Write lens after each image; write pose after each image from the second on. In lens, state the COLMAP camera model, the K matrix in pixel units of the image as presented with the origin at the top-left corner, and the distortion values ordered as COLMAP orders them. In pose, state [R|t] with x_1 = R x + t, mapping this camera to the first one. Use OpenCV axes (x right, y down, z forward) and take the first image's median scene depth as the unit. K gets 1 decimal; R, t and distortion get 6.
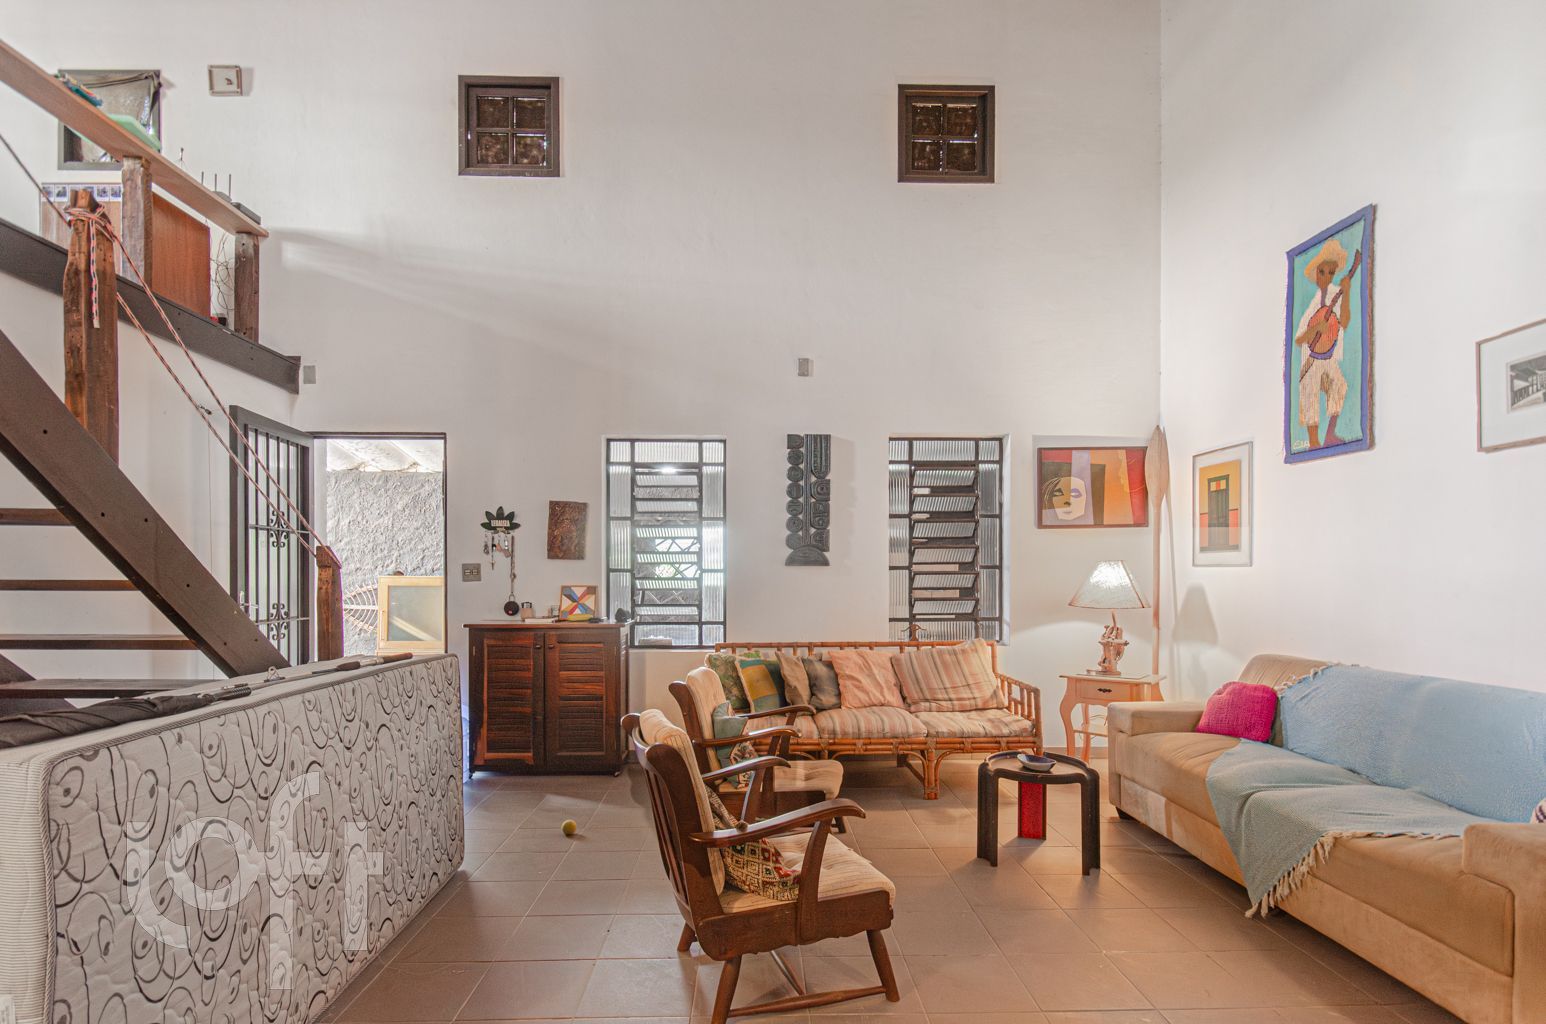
lens RADIAL K [[744.5, 0, 778.7], [0, 744.5, 585.3], [0, 0, 1]] dist [0.003133, -0.002894]
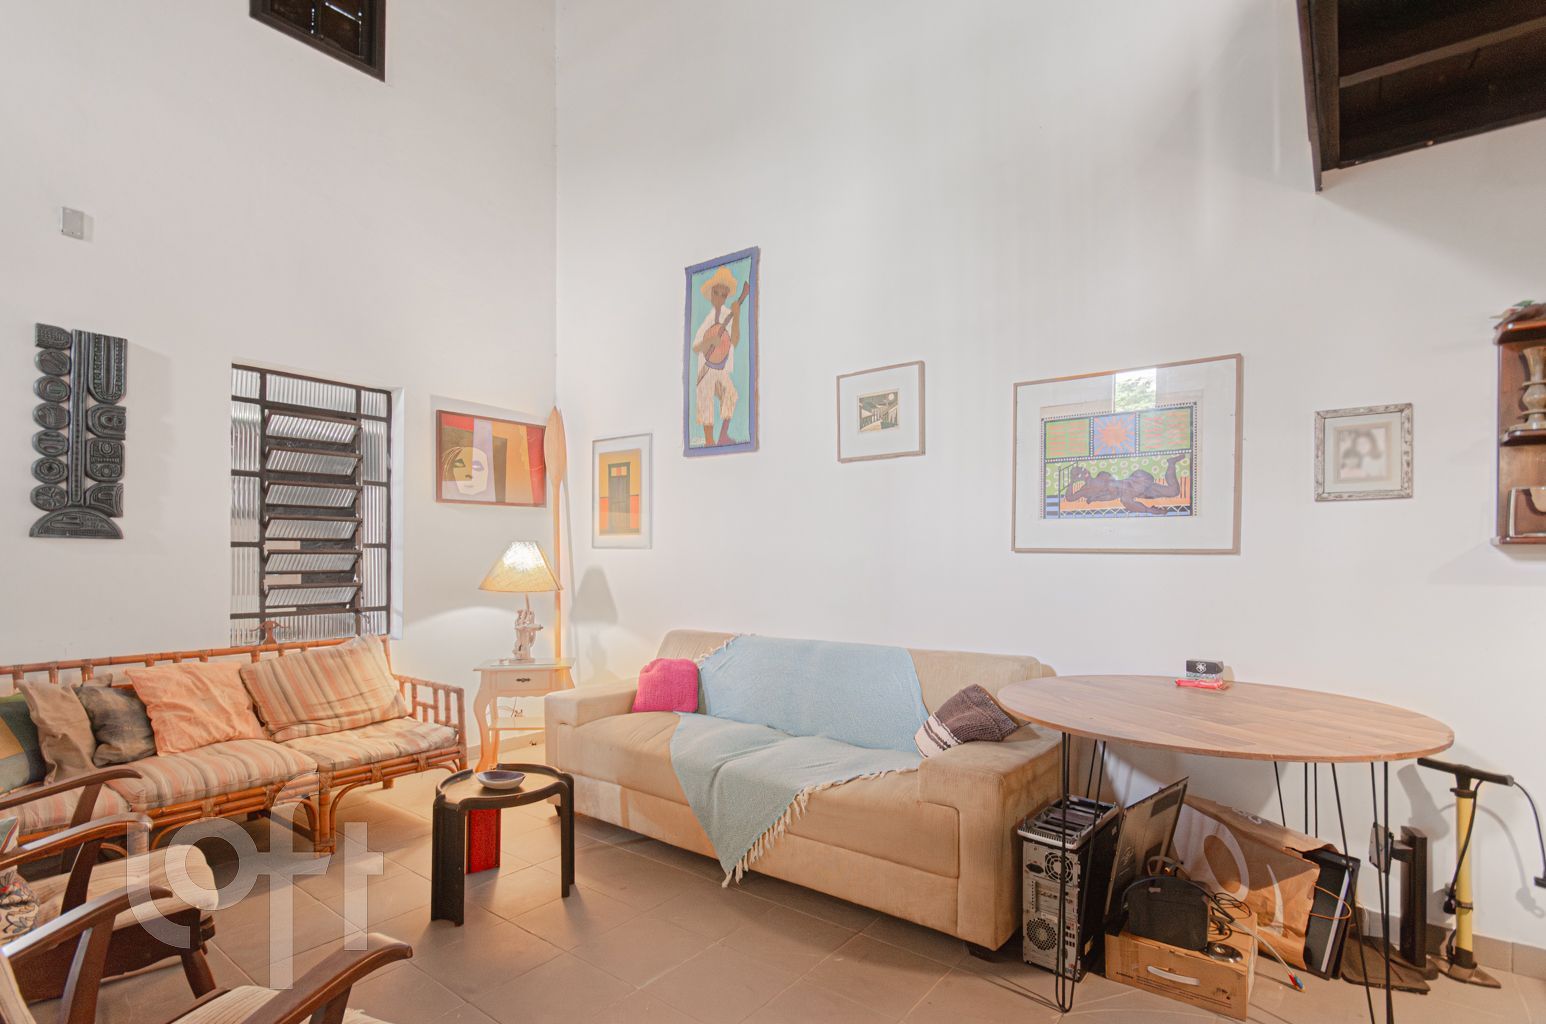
lens RADIAL K [[744.5, 0, 760.8], [0, 744.5, 552.6], [0, 0, 1]] dist [0.003133, -0.002894]
pose [[0.646423, 0.010944, 0.762901, -0.075213], [0.004381, 0.999827, -0.018055, -0.000077], [-0.762967, 0.015013, 0.646263, 0.165705]]
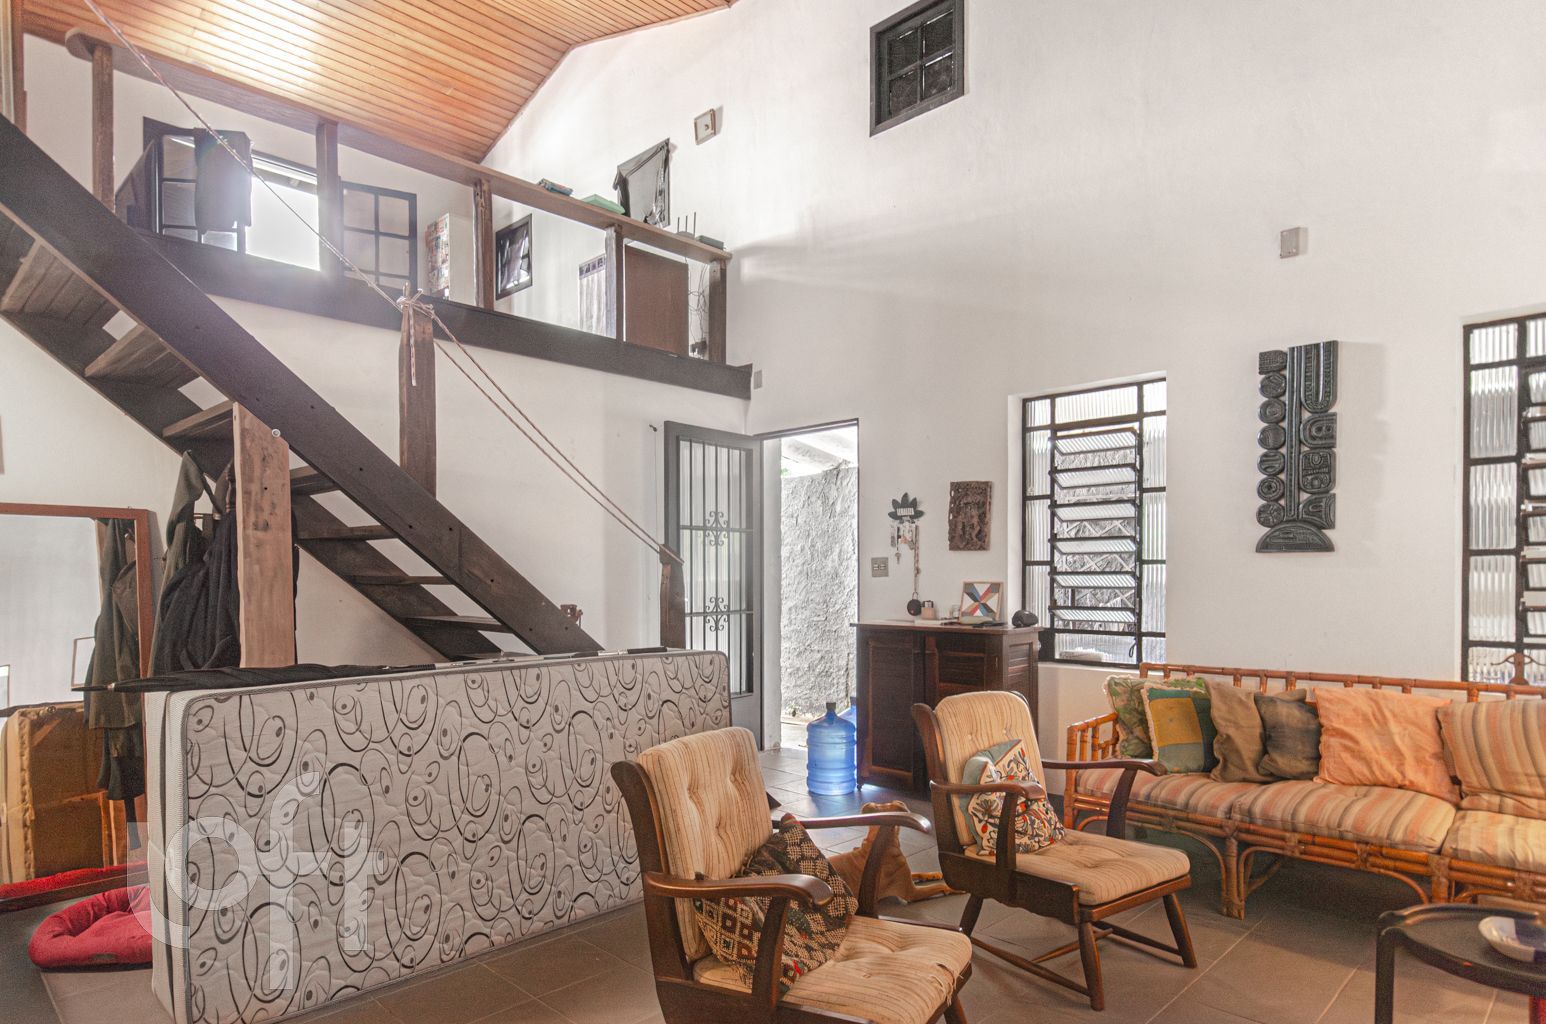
lens RADIAL K [[875.8, 0, 779.6], [0, 875.8, 590.0], [0, 0, 1]] dist [0.003598, -0.002166]
pose [[0.697996, 0.010285, -0.716028, 0.294611], [-0.002923, 0.999929, 0.011513, -0.001224], [0.716096, -0.005943, 0.697977, 0.169584]]
